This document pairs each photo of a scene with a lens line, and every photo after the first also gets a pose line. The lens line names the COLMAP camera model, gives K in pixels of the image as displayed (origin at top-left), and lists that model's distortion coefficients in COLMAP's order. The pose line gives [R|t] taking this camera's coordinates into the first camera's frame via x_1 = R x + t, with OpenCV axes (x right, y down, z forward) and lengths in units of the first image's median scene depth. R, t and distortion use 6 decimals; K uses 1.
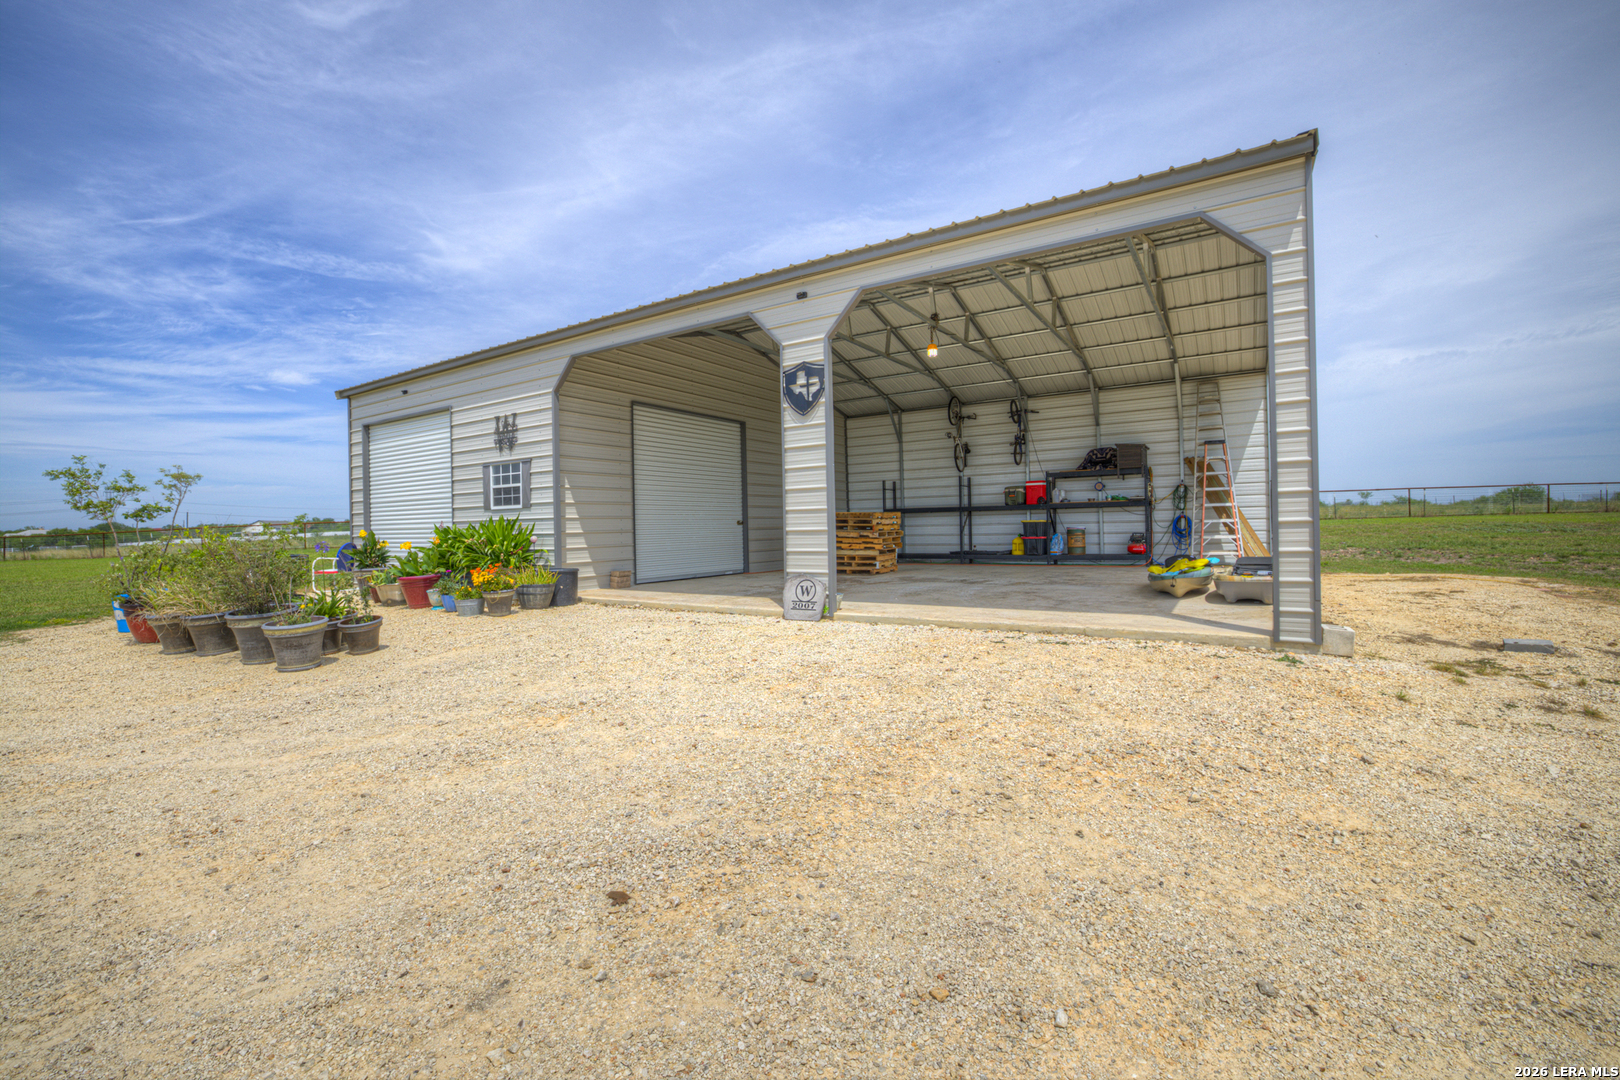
lens RADIAL K [[700.3, 0, 810.0], [0, 700.3, 540.0], [0, 0, 1]] dist [0.000545, -0.000144]
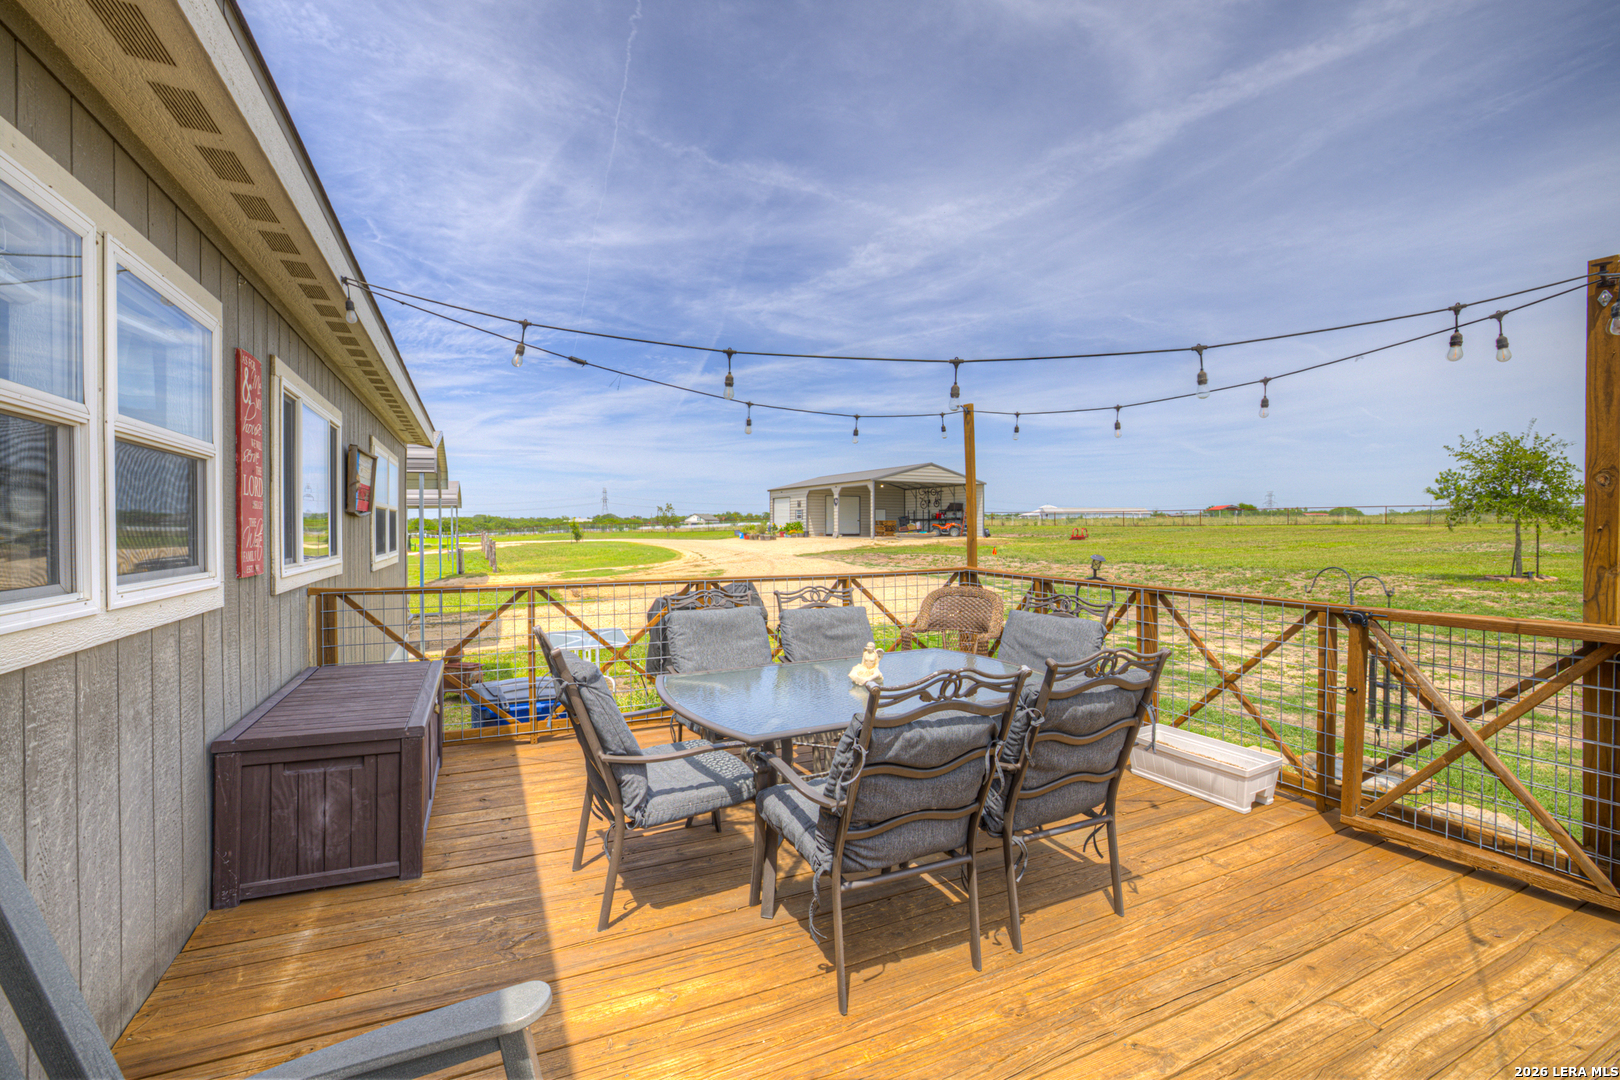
lens RADIAL K [[699.7, 0, 805.5], [0, 699.7, 532.6], [0, 0, 1]] dist [-0.044578, 0.016279]
pose [[0.881698, 0.026362, -0.471076, 1.975264], [-0.027861, 0.999605, 0.003791, 0.033153], [0.470990, 0.009782, 0.882084, -3.401568]]
